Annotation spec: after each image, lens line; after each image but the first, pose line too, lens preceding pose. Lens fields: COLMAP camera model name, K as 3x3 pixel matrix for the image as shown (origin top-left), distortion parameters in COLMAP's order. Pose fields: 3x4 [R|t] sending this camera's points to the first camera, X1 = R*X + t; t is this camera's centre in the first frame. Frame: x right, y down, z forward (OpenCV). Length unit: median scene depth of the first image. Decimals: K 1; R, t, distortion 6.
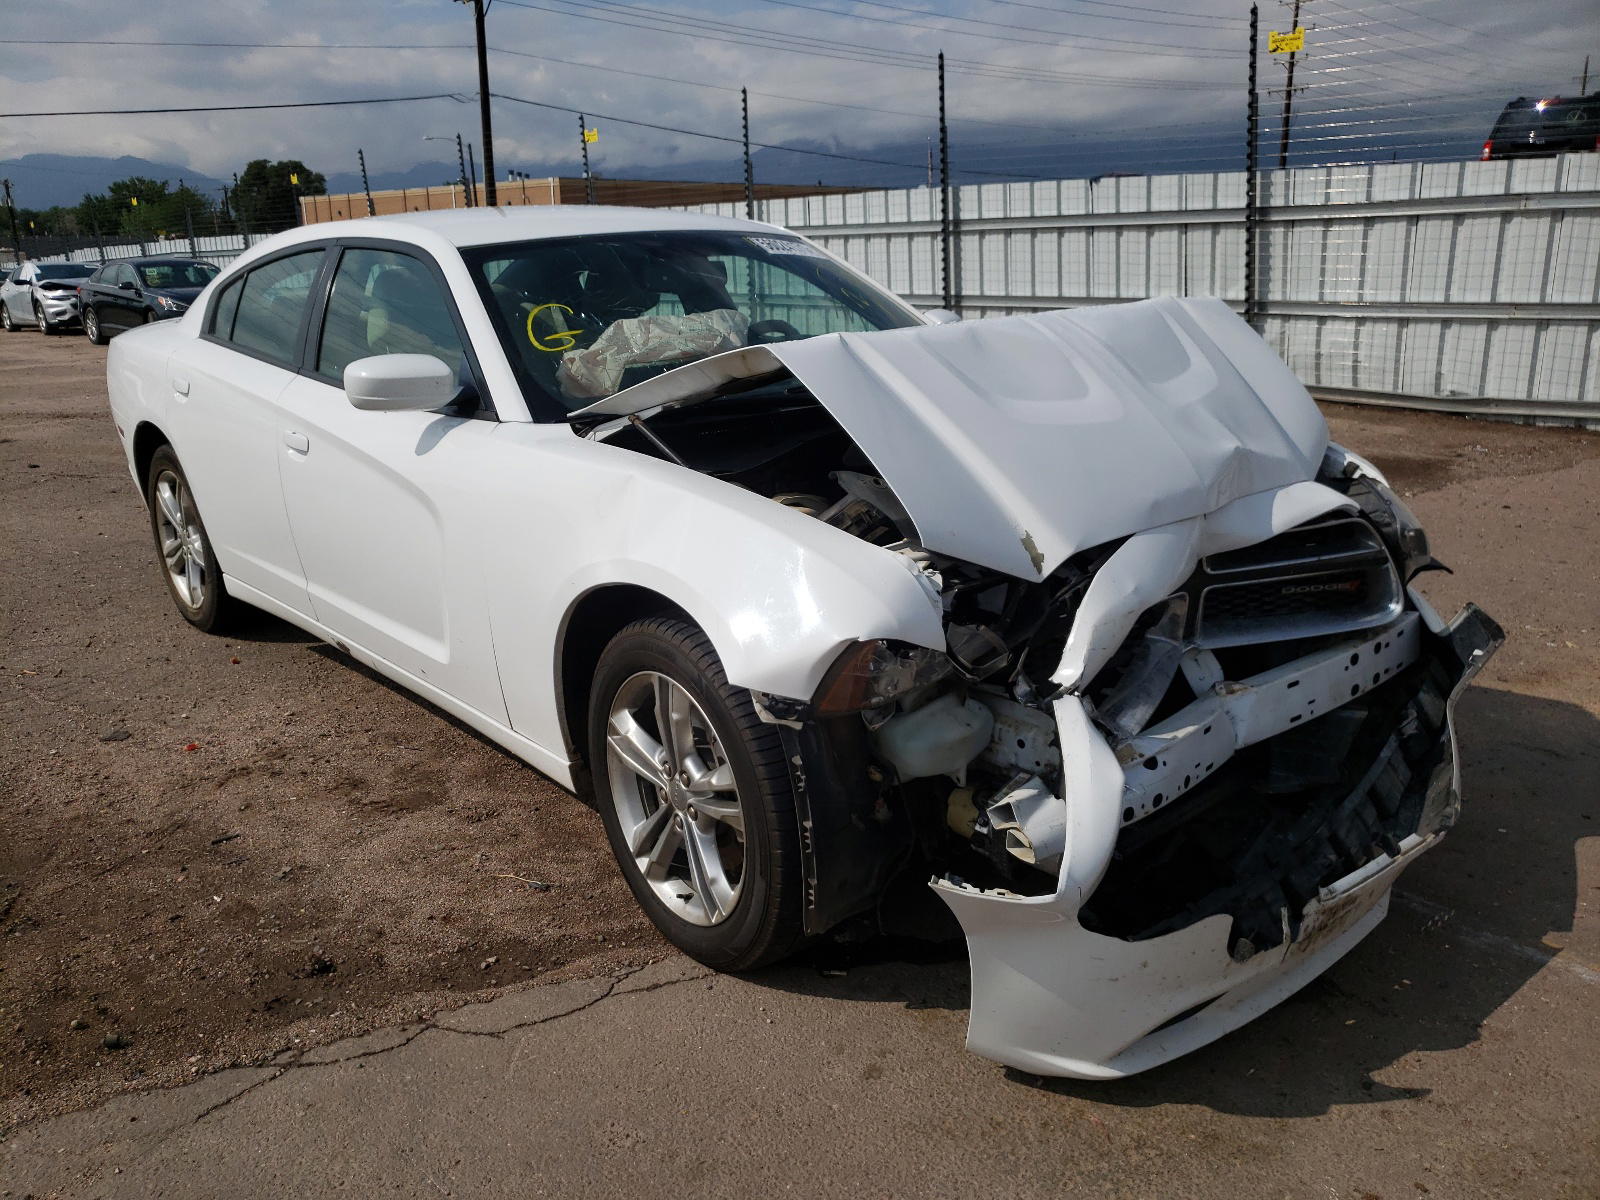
lens RADIAL K [[1218.3, 0, 772.0], [0, 1218.3, 609.4], [0, 0, 1]] dist [0.013056, 0.013200]
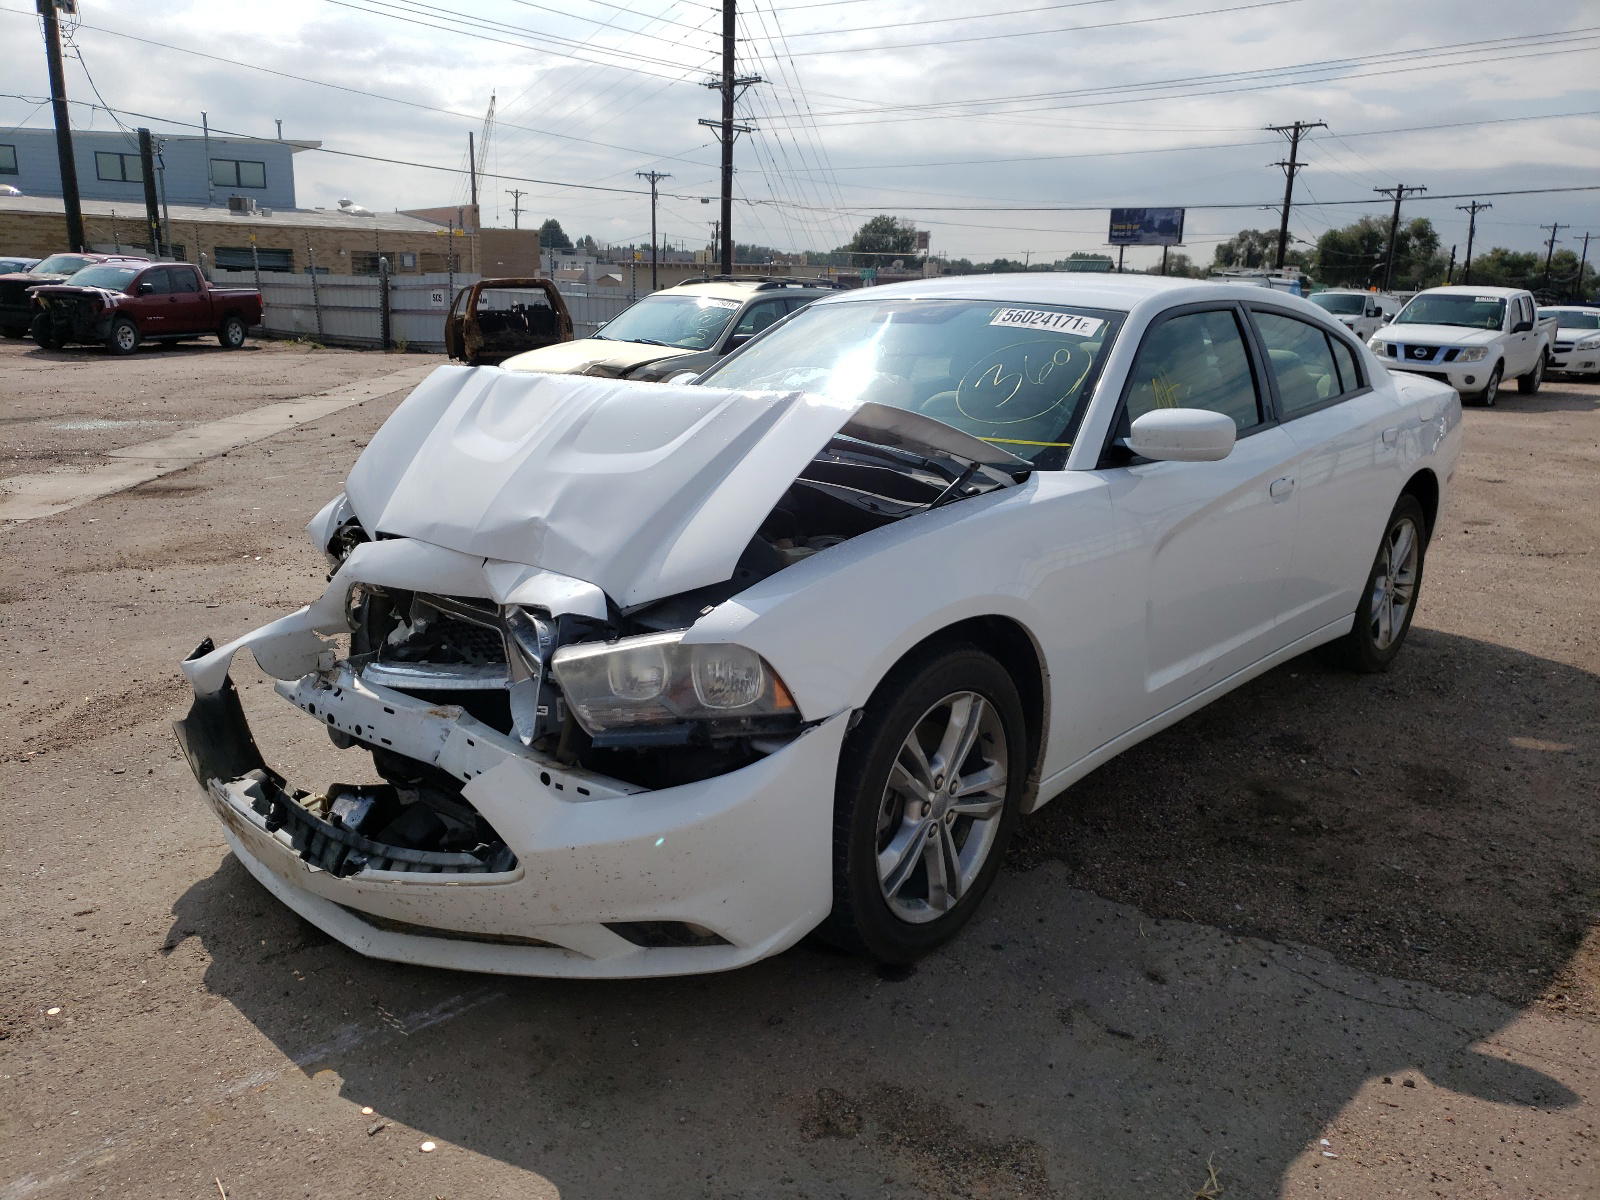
lens RADIAL K [[1249.2, 0, 800.0], [0, 1249.2, 600.0], [0, 0, 1]] dist [0.007488, 0.001773]
pose [[0.118066, 0.257657, -0.958996, 1.390429], [-0.304002, 0.928759, 0.212106, -0.347442], [0.945327, 0.266495, 0.187983, 0.995075]]
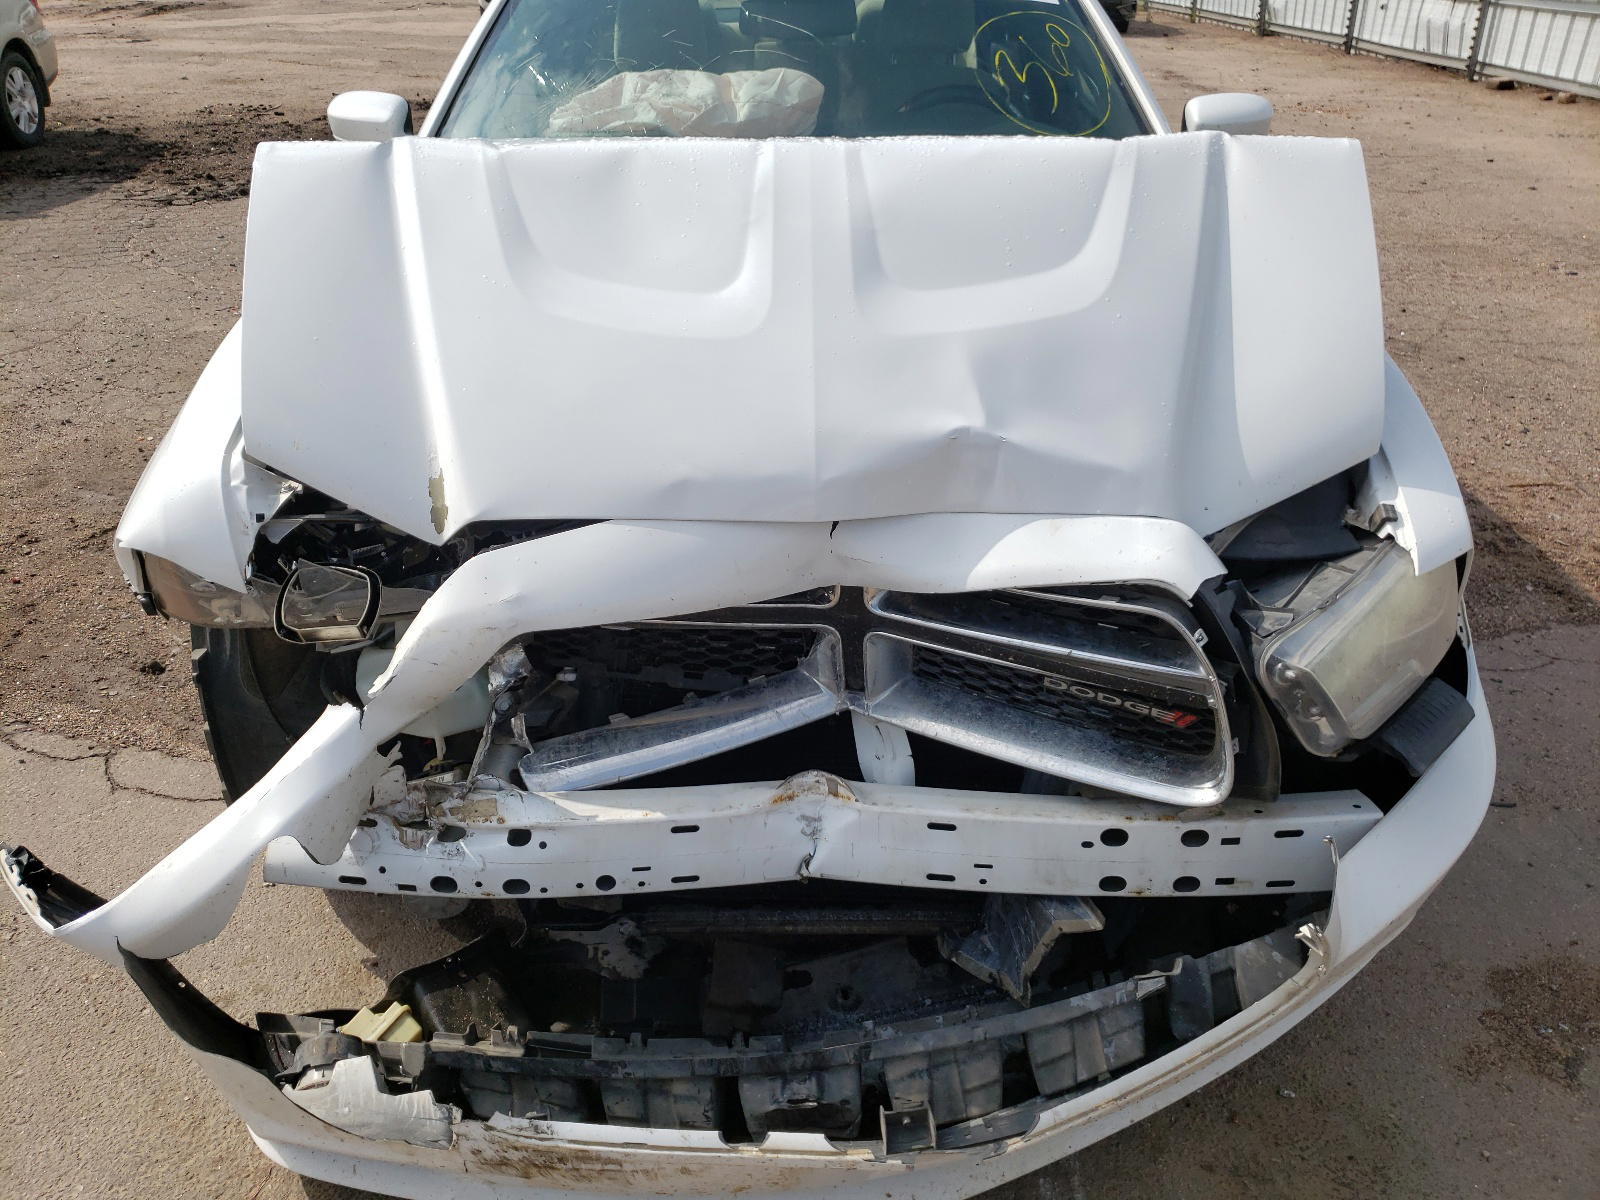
lens RADIAL K [[1218.3, 0, 772.0], [0, 1218.3, 609.4], [0, 0, 1]] dist [0.013056, 0.013200]
pose [[0.750038, 0.344784, -0.564417, 0.644692], [-0.207056, 0.932882, 0.294718, -0.196059], [0.628149, -0.104183, 0.771087, 0.466929]]
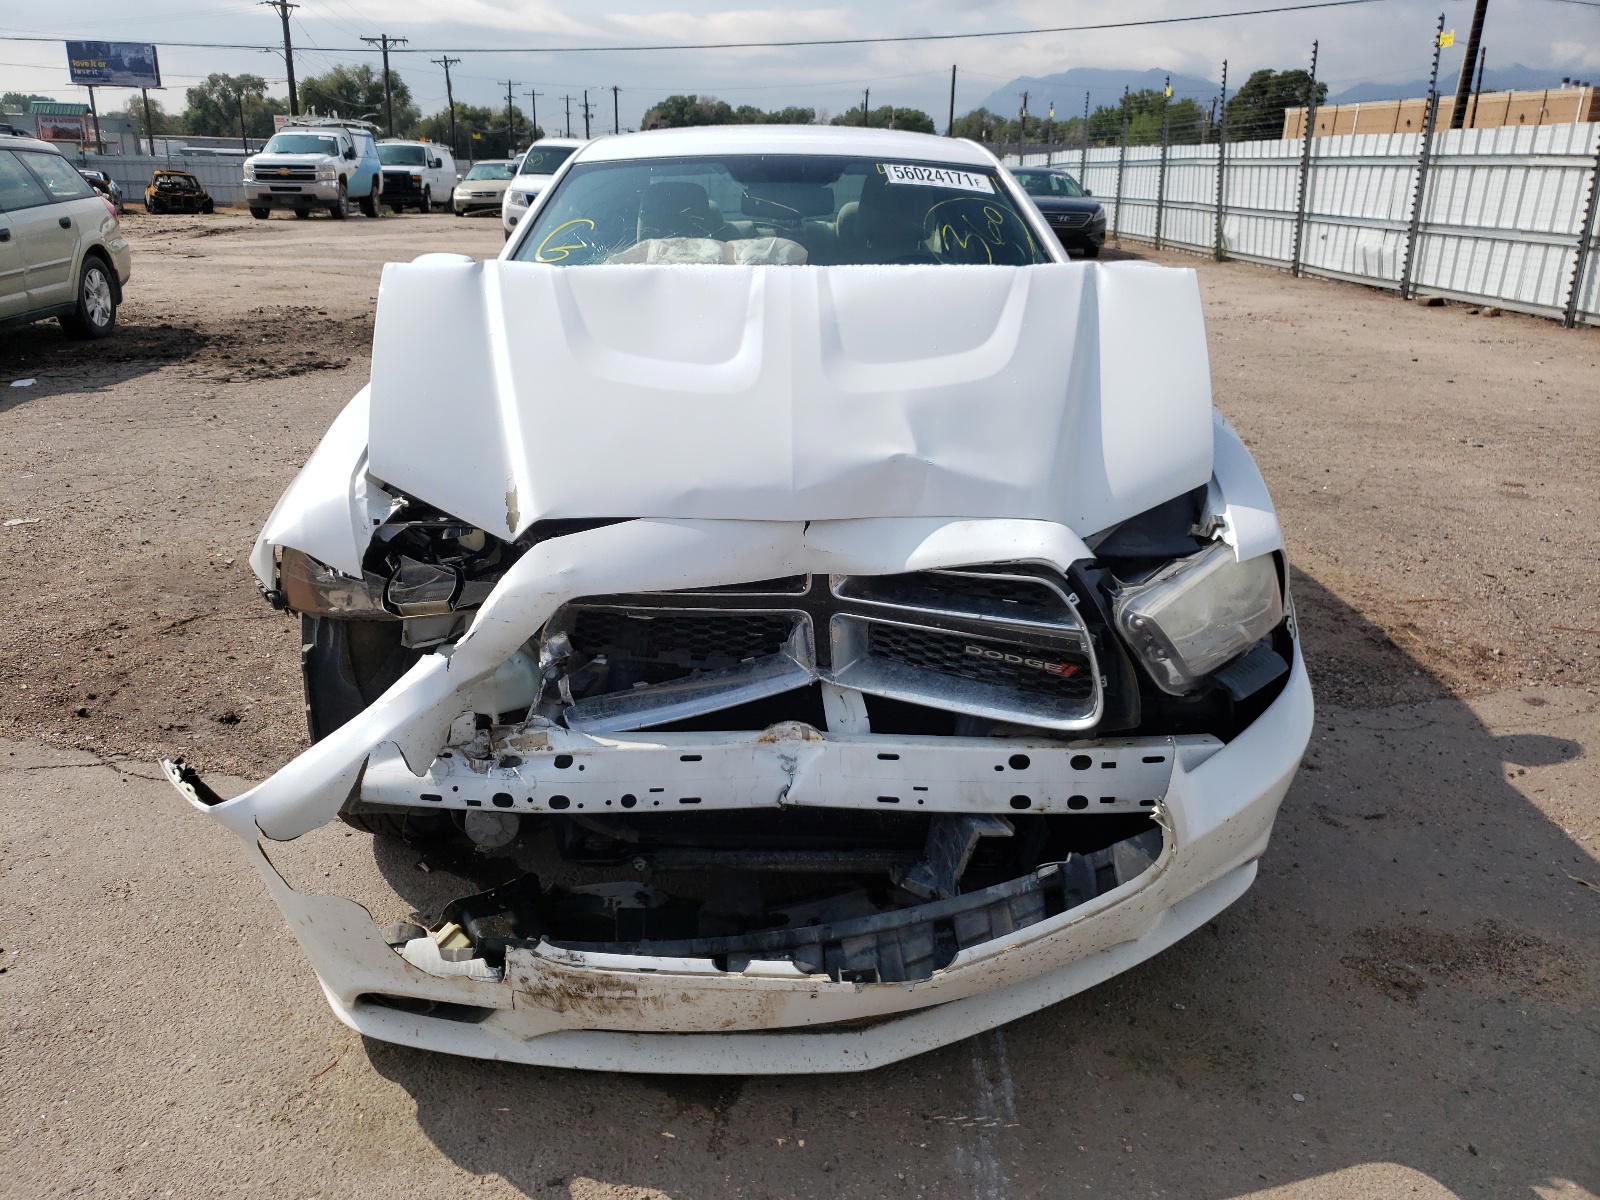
lens RADIAL K [[1198.2, 0, 771.3], [0, 1198.2, 607.9], [0, 0, 1]] dist [0.115744, -0.207469]
pose [[0.748654, 0.256104, -0.611496, 0.793732], [-0.216064, 0.966267, 0.140161, -0.122219], [0.626764, 0.027190, 0.778734, 0.323557]]
